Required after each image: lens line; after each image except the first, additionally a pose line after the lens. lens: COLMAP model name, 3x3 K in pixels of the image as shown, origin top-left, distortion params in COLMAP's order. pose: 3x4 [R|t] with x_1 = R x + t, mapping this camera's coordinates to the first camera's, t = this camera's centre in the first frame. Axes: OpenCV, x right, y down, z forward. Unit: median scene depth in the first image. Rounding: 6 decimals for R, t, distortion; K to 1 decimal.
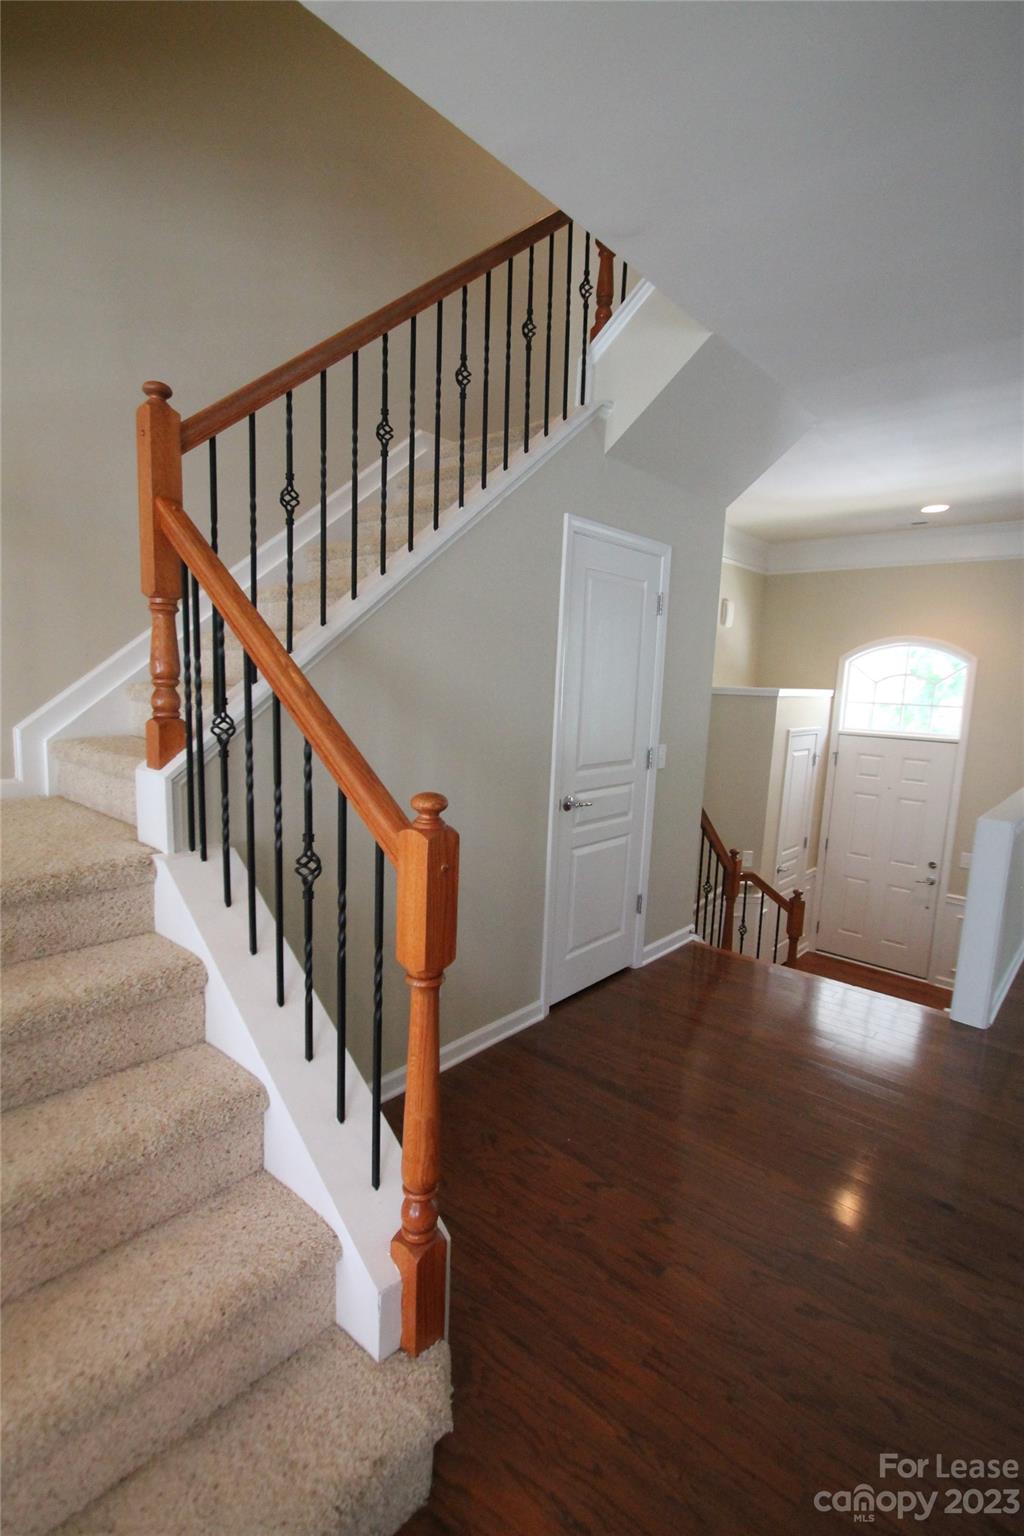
lens RADIAL K [[725.4, 0, 512.0], [0, 725.4, 779.5], [0, 0, 1]] dist [0.011662, -0.015143]
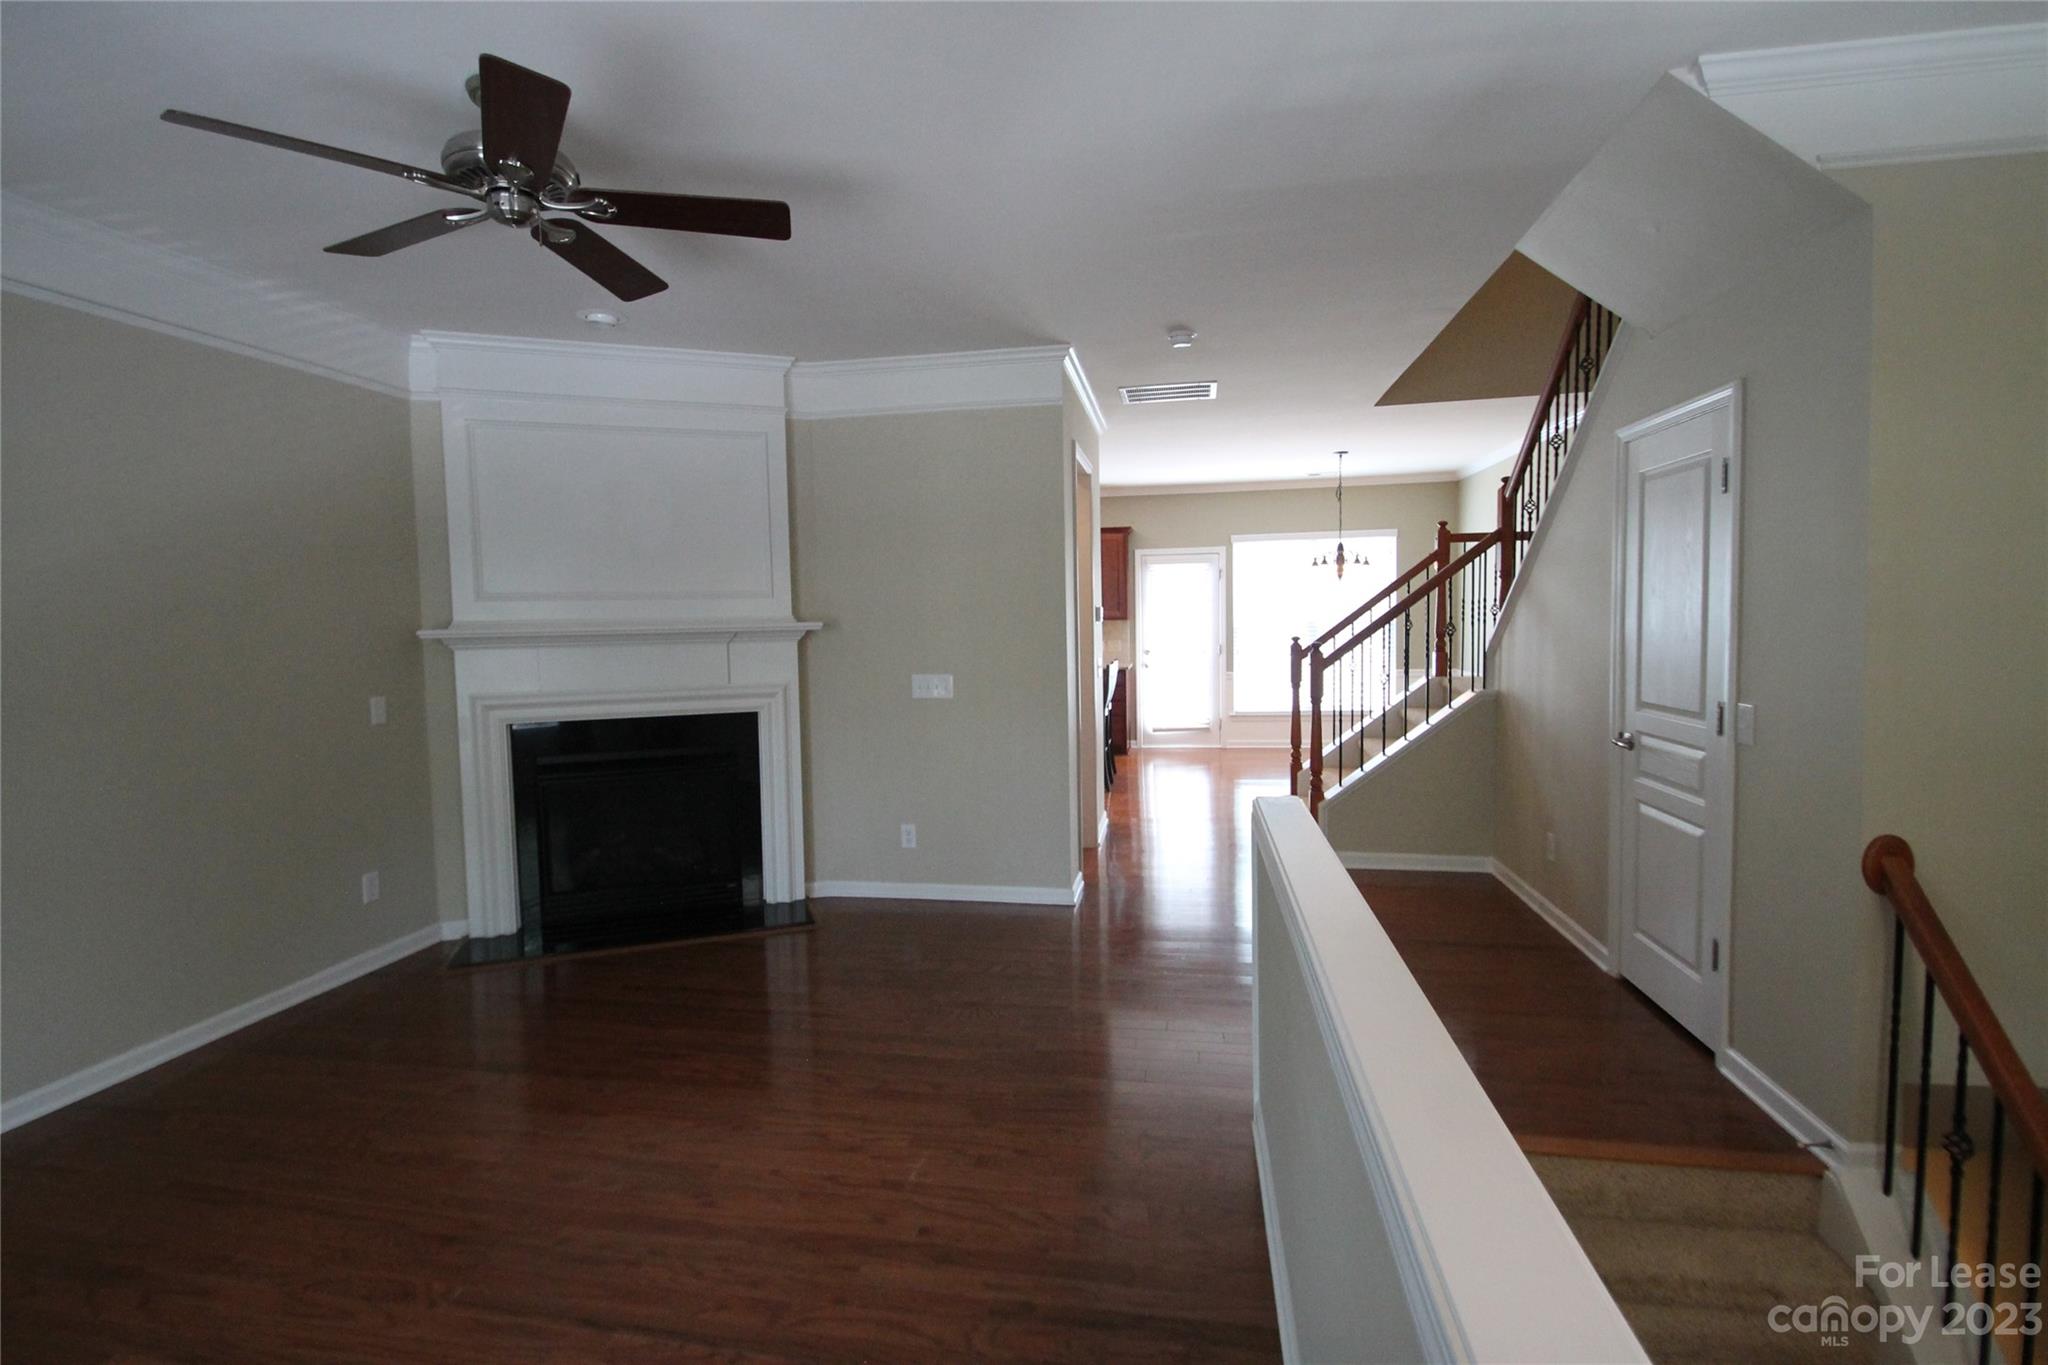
lens RADIAL K [[967.2, 0, 1024.7], [0, 967.2, 672.8], [0, 0, 1]] dist [0.011662, -0.015143]
pose [[-0.855165, 0.009544, -0.518267, 1.653468], [-0.087960, 0.982659, 0.163234, -0.220741], [0.510838, 0.185179, -0.839496, 2.017187]]
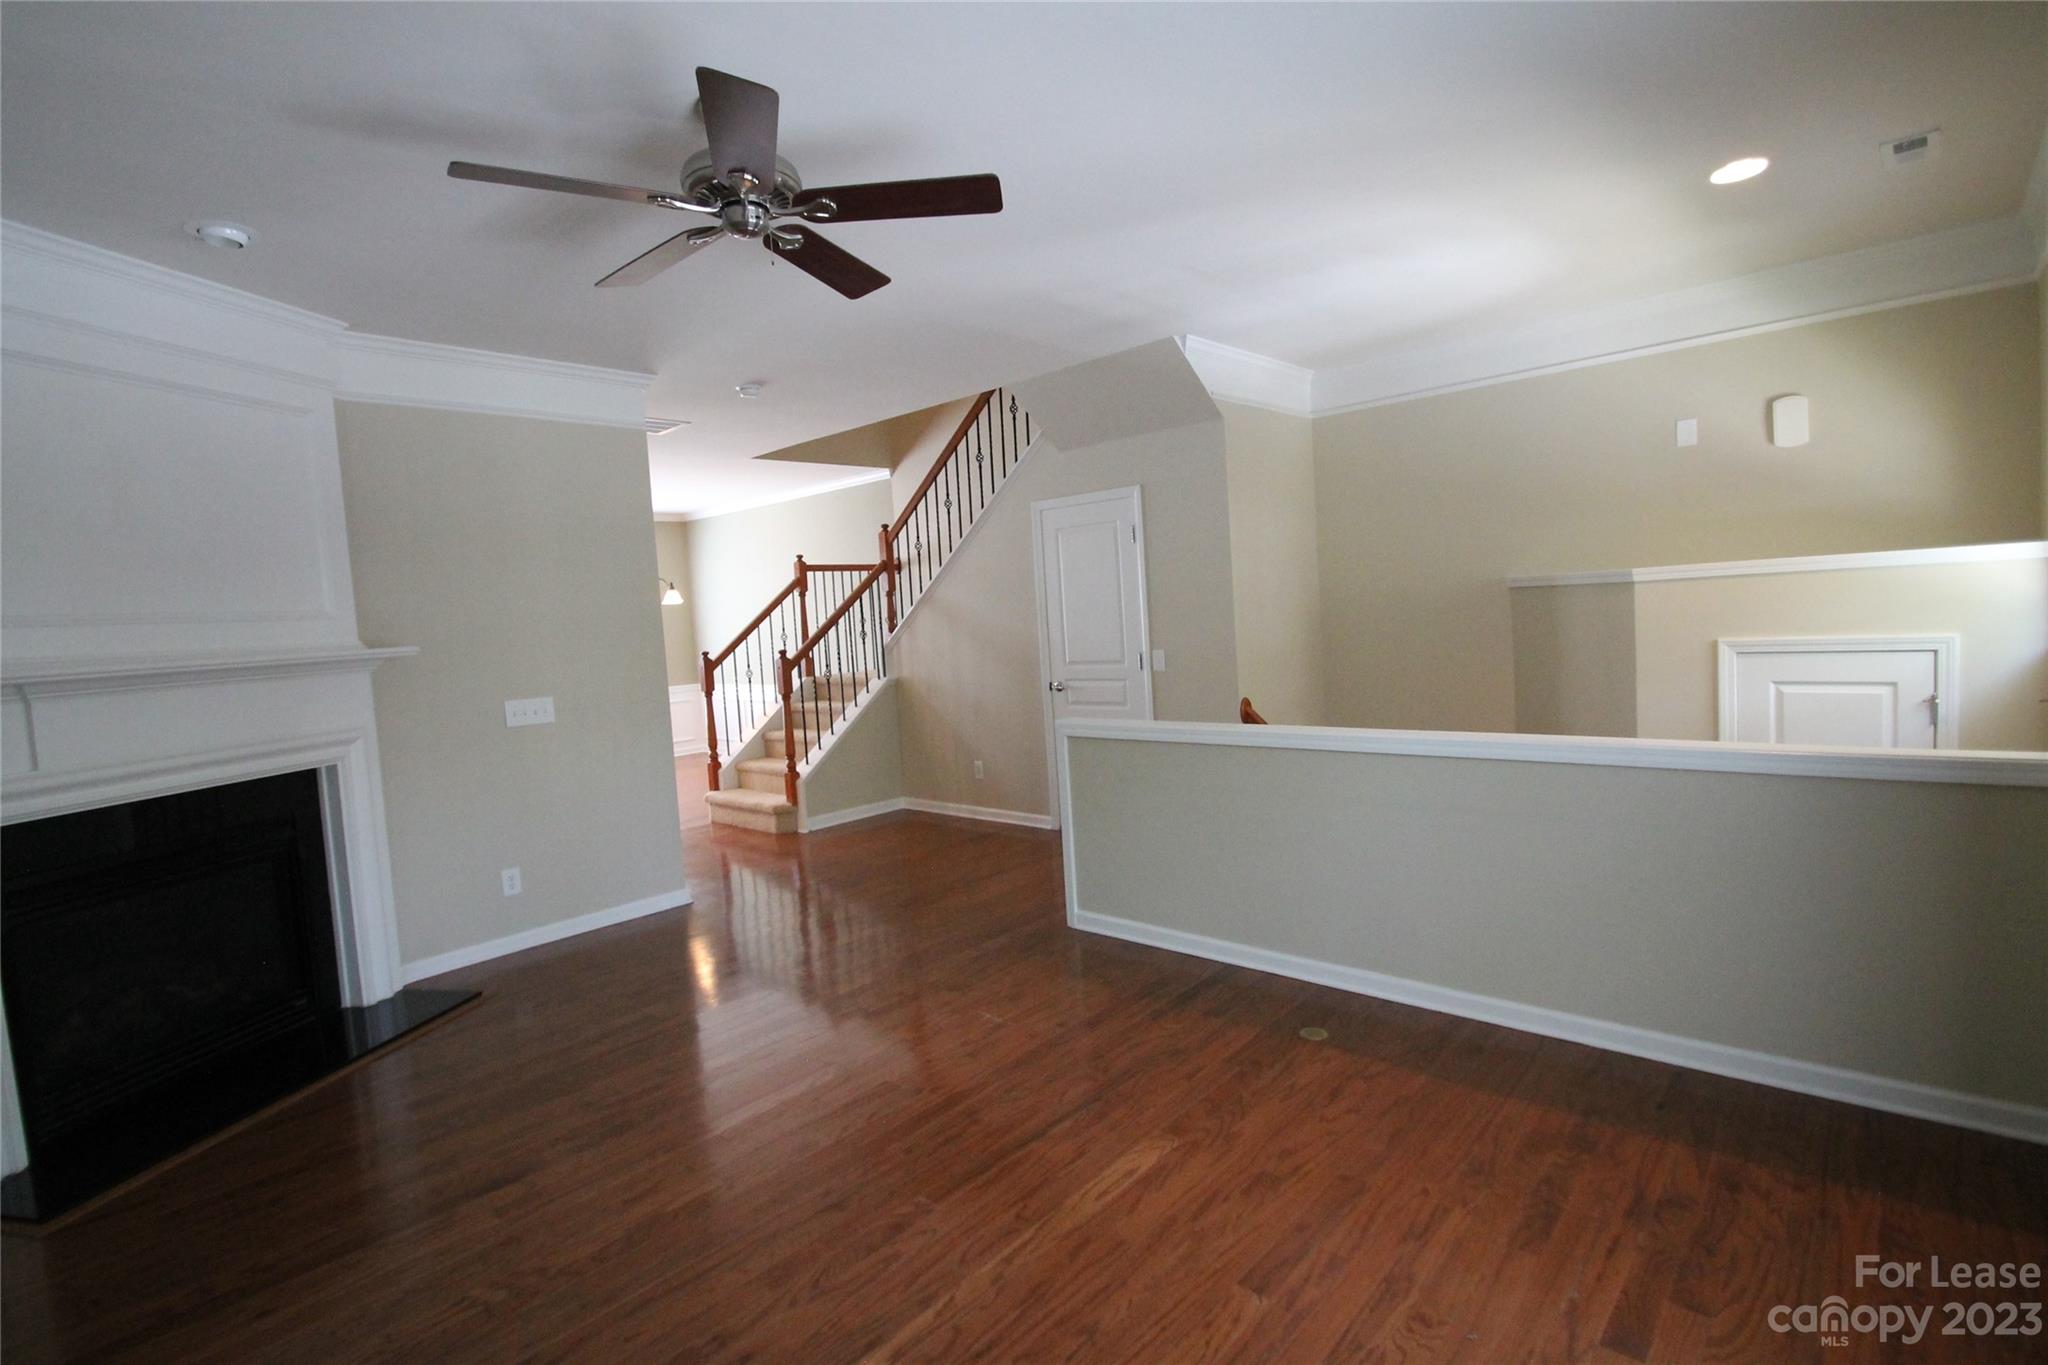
lens RADIAL K [[967.2, 0, 1020.5], [0, 967.2, 674.4], [0, 0, 1]] dist [0.011662, -0.015143]
pose [[-0.017187, 0.026881, -0.999491, 2.577926], [-0.081909, 0.996241, 0.028202, -0.054722], [0.996492, 0.082352, -0.014921, 1.222712]]
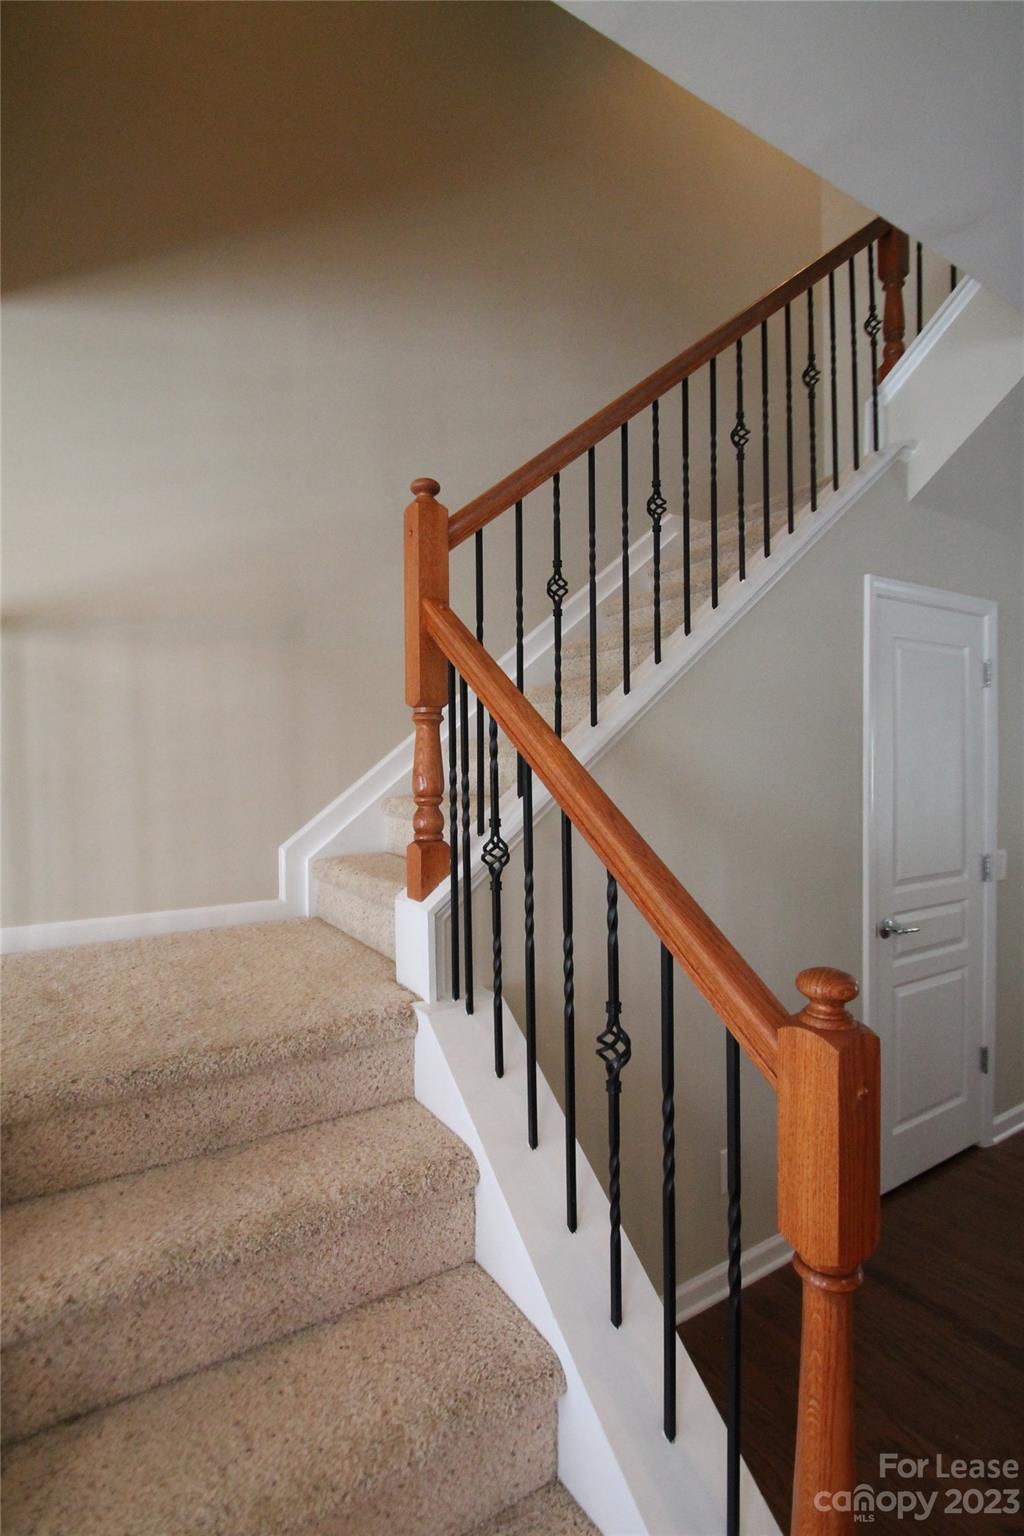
lens RADIAL K [[725.4, 0, 520.2], [0, 725.4, 782.3], [0, 0, 1]] dist [0.011662, -0.015143]
pose [[0.959408, -0.040506, -0.279098, -0.100604], [0.005269, 0.992034, -0.125862, -0.035830], [0.281973, 0.119282, 0.951978, 0.154672]]
